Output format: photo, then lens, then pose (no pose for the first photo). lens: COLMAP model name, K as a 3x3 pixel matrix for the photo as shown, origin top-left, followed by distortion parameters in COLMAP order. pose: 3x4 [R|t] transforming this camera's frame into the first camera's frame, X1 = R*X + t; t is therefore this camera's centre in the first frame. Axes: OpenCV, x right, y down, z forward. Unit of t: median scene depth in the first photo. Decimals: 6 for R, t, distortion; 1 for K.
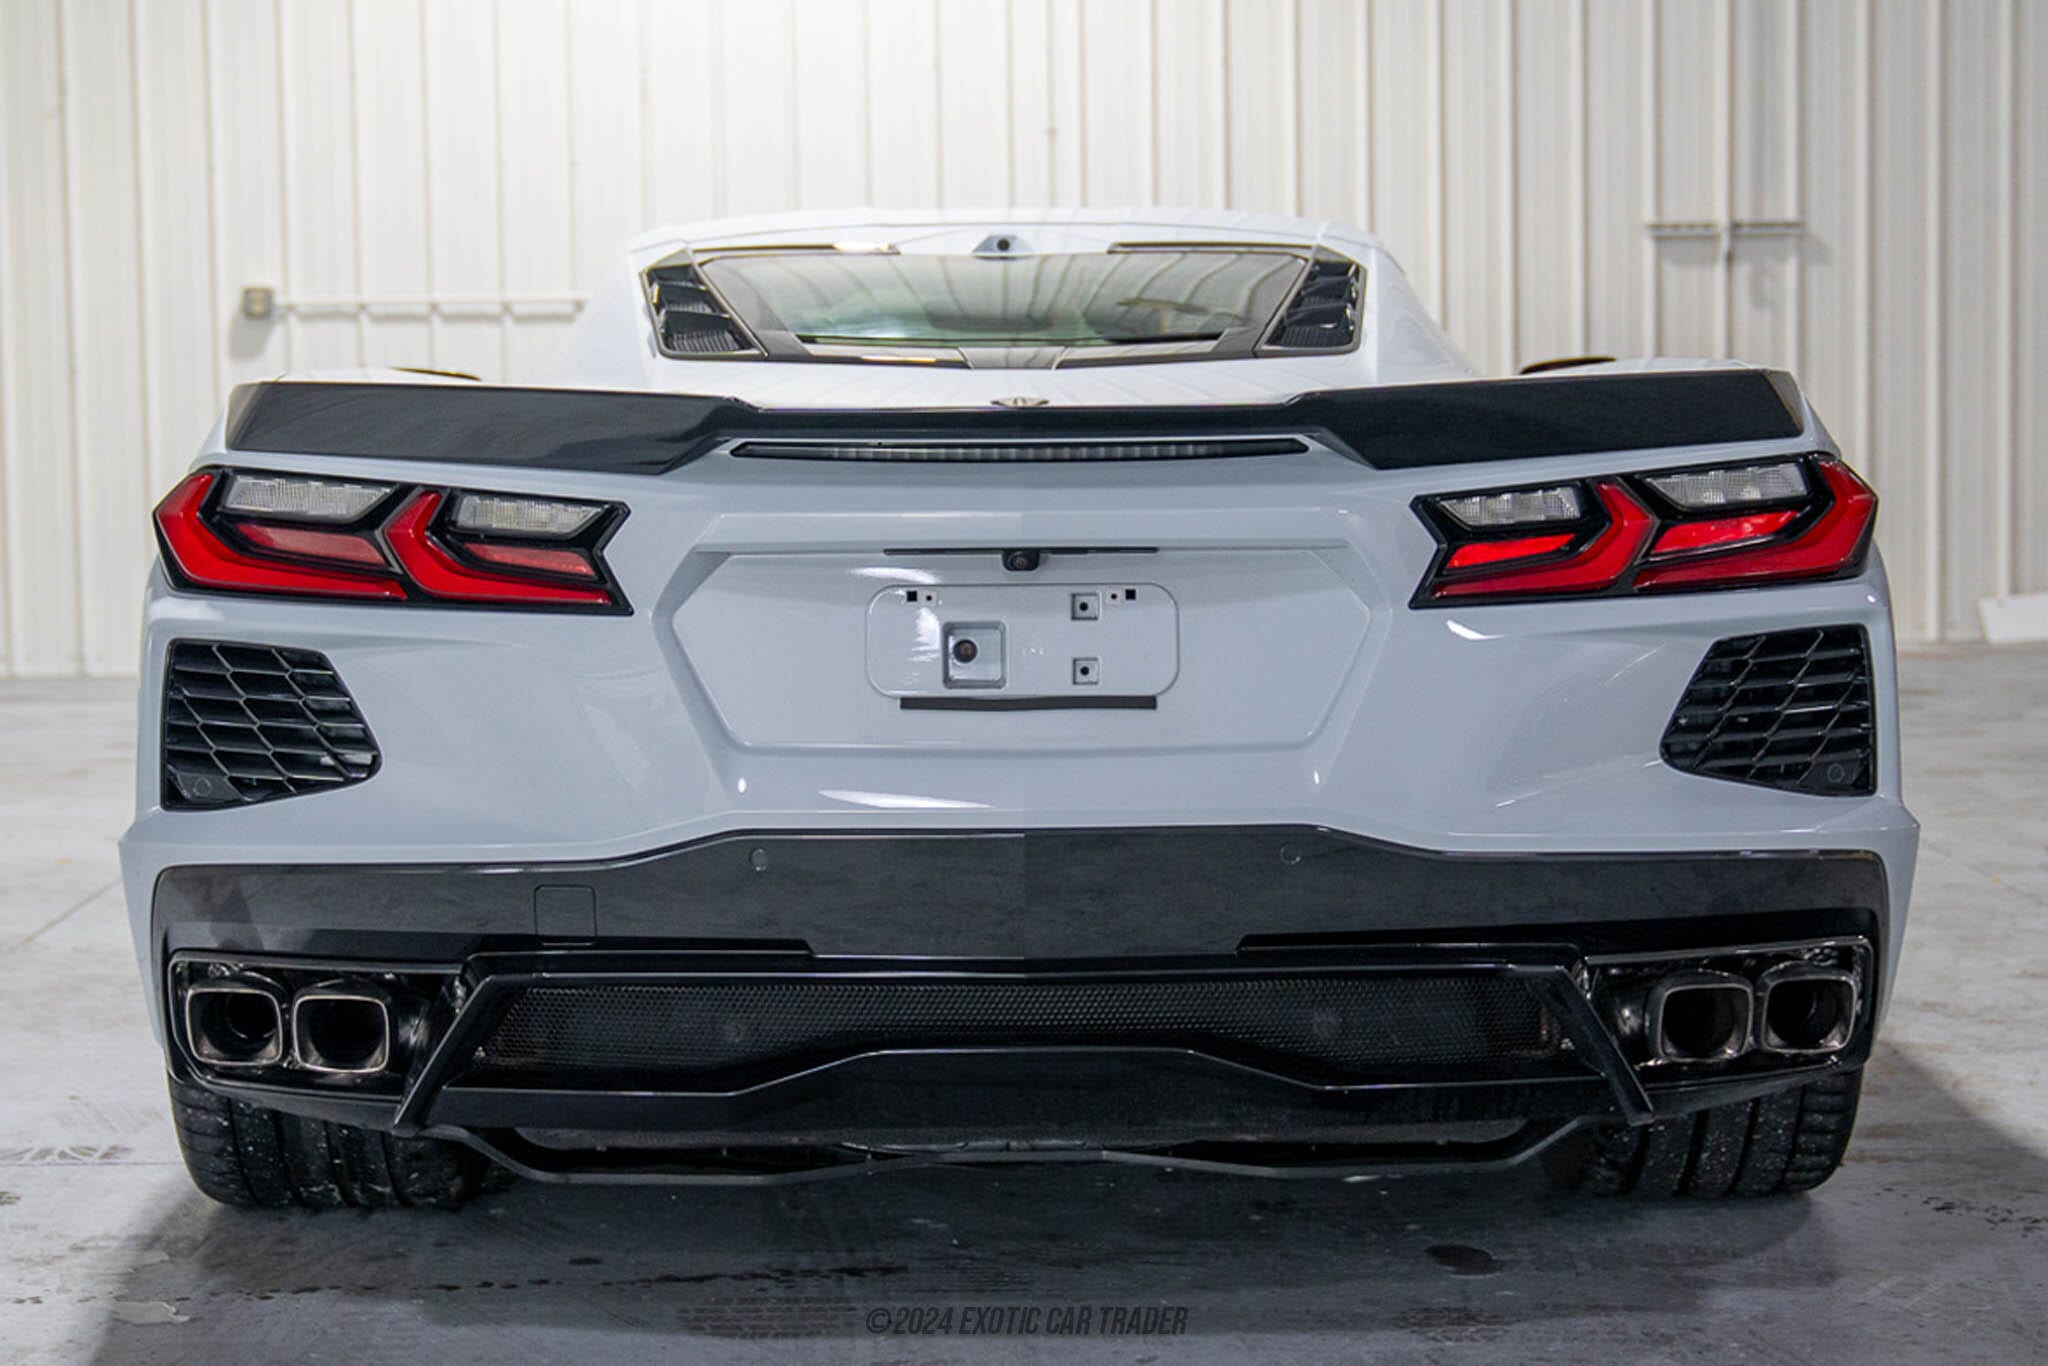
lens RADIAL K [[3537.7, 0, 1025.8], [0, 3537.7, 681.5], [0, 0, 1]] dist [0.044359, 0.000000]
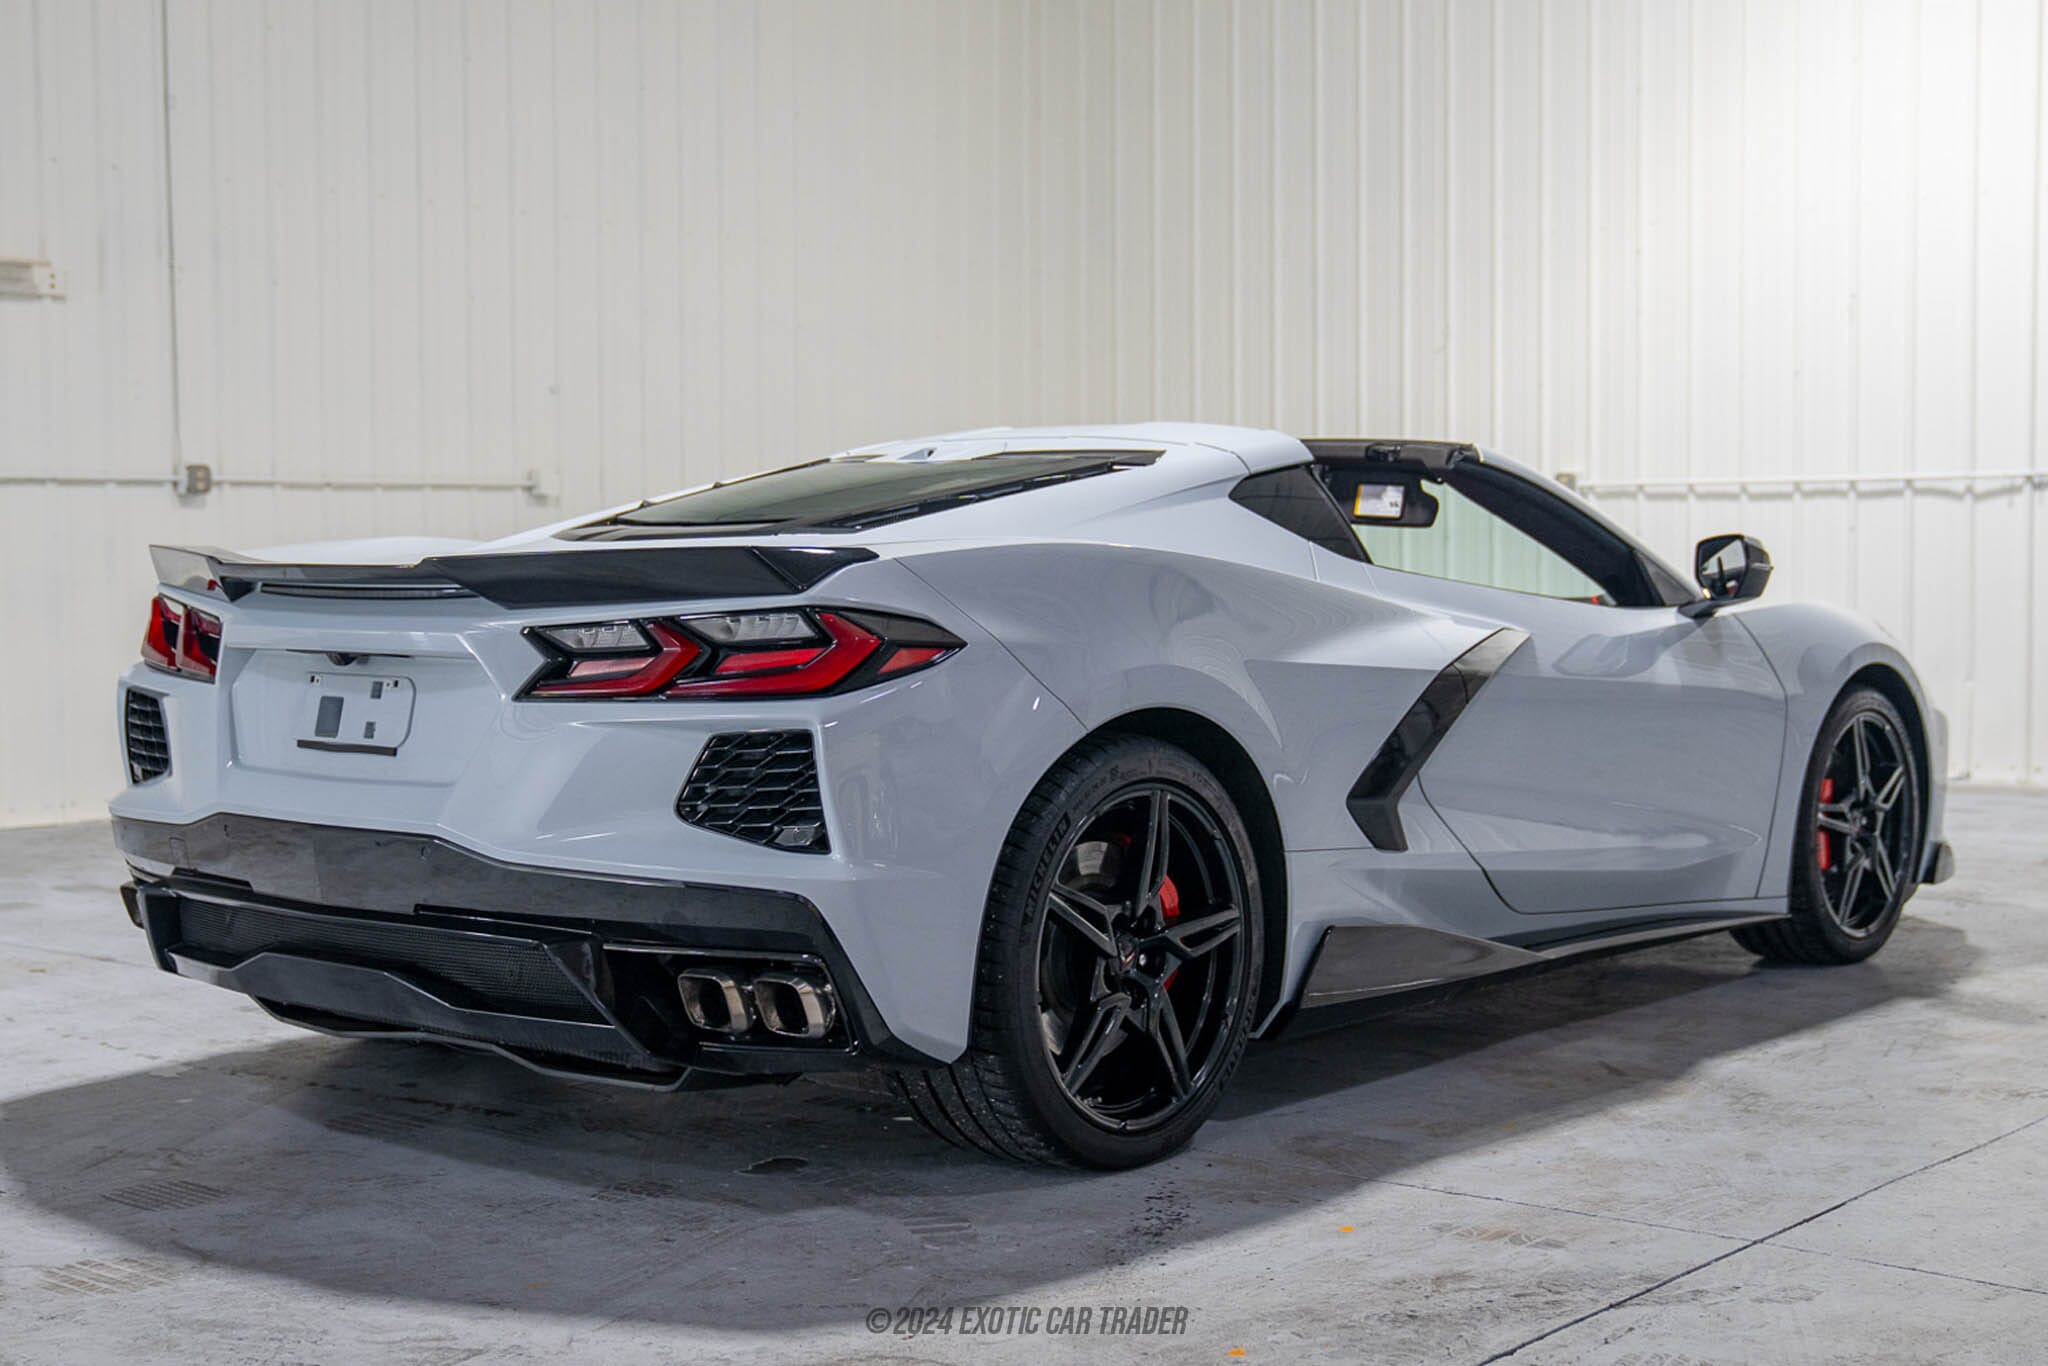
lens RADIAL K [[2736.7, 0, 928.9], [0, 2736.7, 722.3], [0, 0, 1]] dist [0.042950, 0.000000]
pose [[0.755896, 0.052876, -0.652553, 0.943968], [-0.064562, 0.997895, 0.006072, -0.028130], [0.651500, 0.037541, 0.757719, 0.209093]]
